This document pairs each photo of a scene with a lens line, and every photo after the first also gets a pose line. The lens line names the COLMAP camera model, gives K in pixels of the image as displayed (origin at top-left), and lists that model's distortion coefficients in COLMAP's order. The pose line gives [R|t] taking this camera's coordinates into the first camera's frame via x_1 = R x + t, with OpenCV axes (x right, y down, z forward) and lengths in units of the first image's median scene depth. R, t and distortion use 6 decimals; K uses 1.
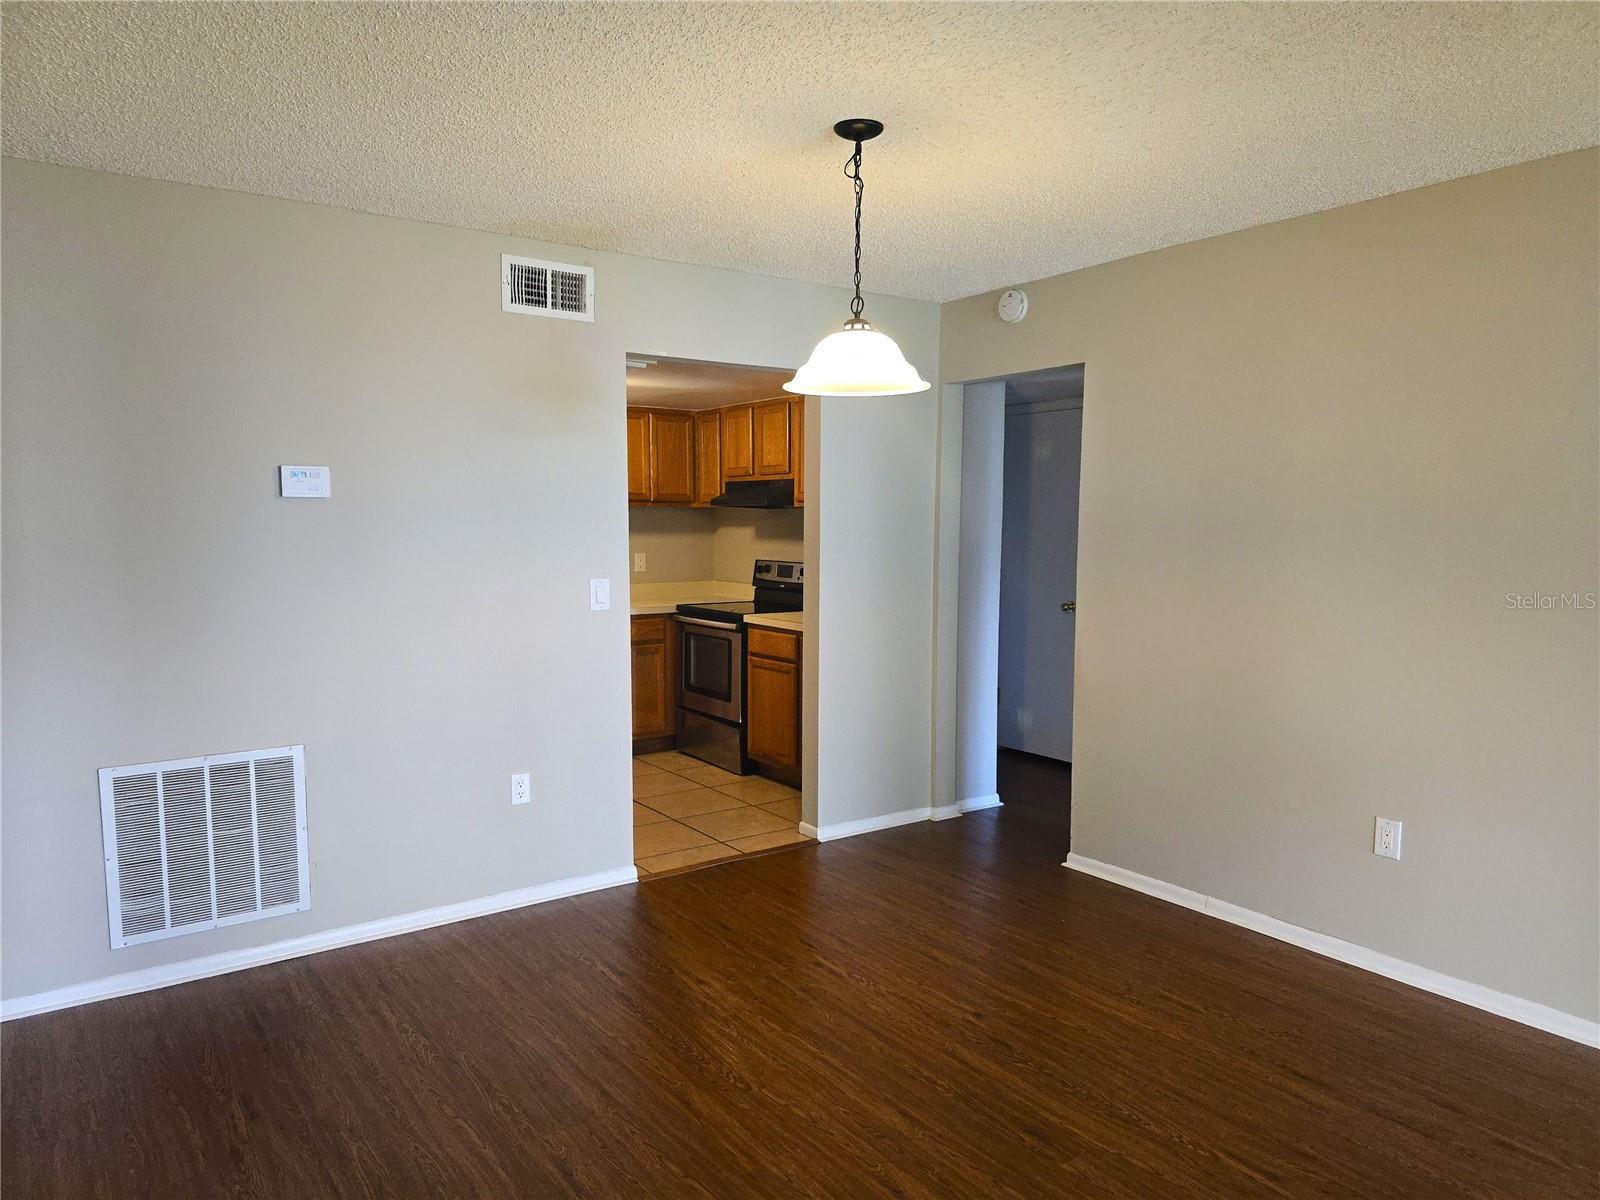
lens RADIAL K [[1056.8, 0, 800.8], [0, 1056.8, 630.7], [0, 0, 1]] dist [0.002644, 0.000522]
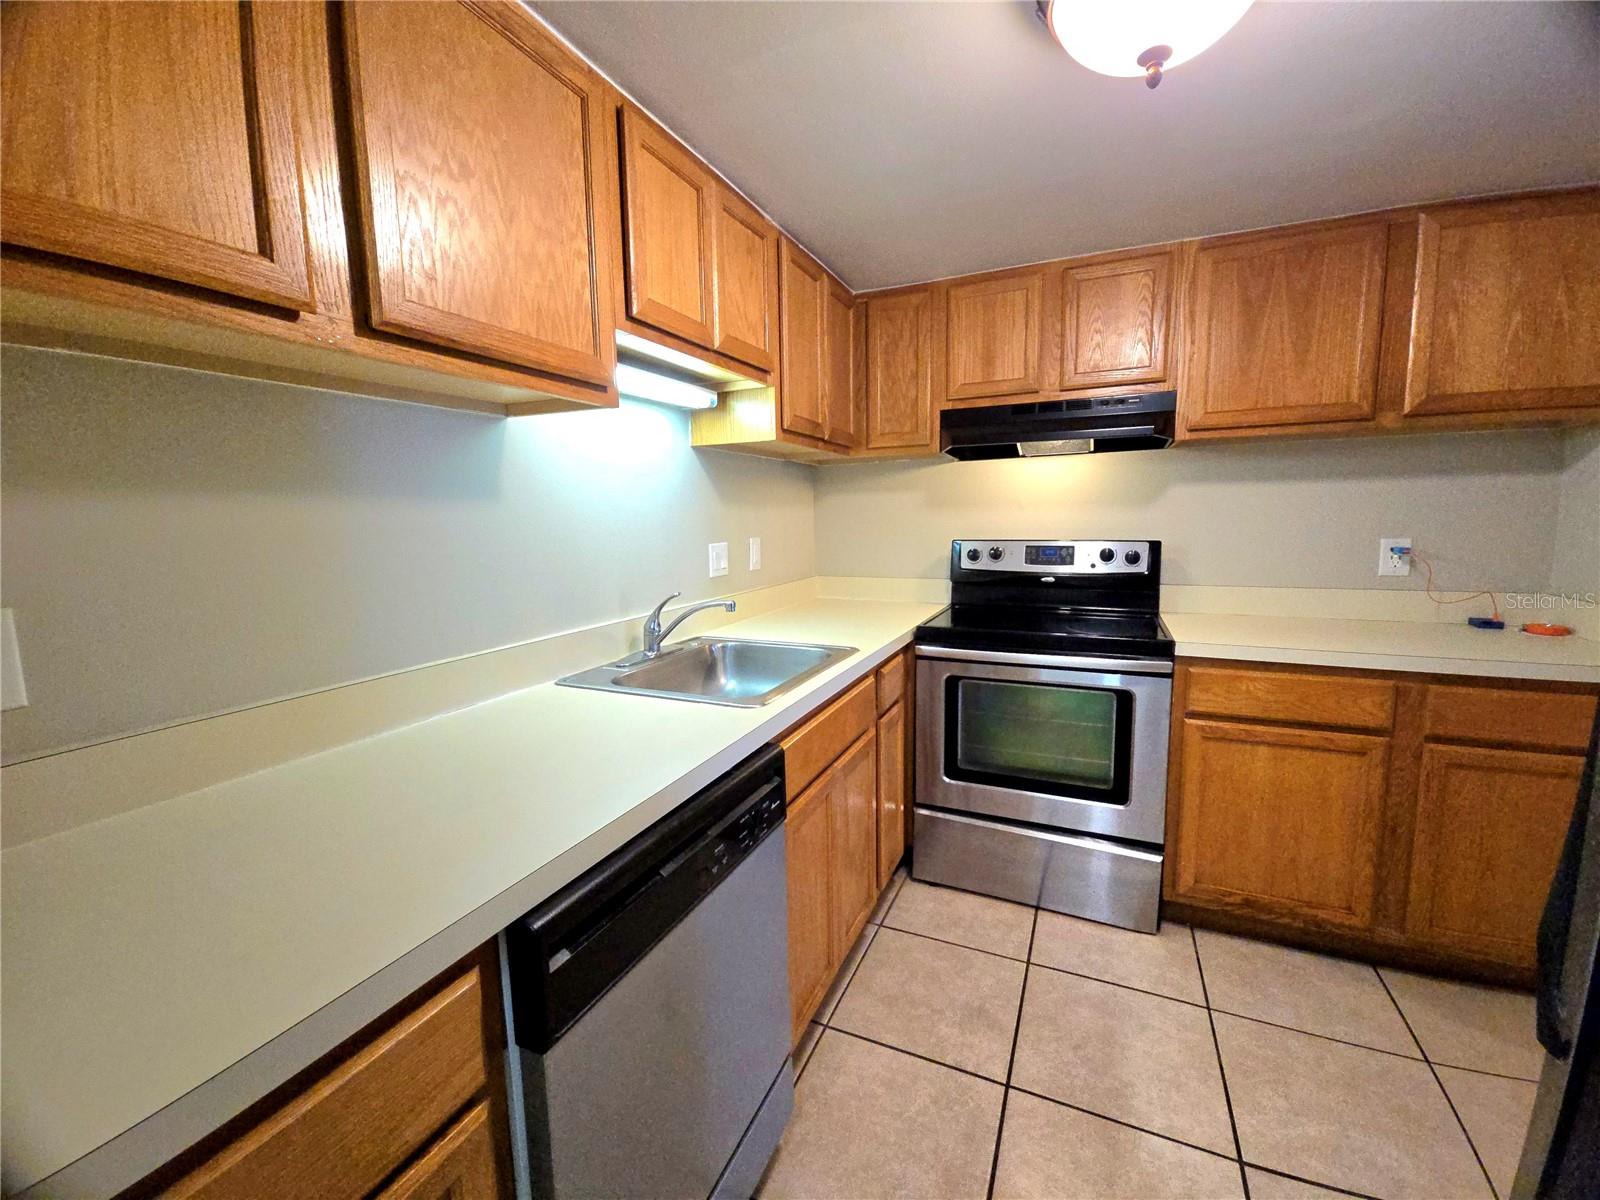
lens RADIAL K [[658.2, 0, 800.0], [0, 658.2, 600.0], [0, 0, 1]] dist [-0.000676, -0.000181]
pose [[0.873120, -0.081287, 0.480680, -0.394565], [0.072059, 0.996689, 0.037659, -0.065377], [-0.482150, 0.001757, 0.876087, 0.854626]]
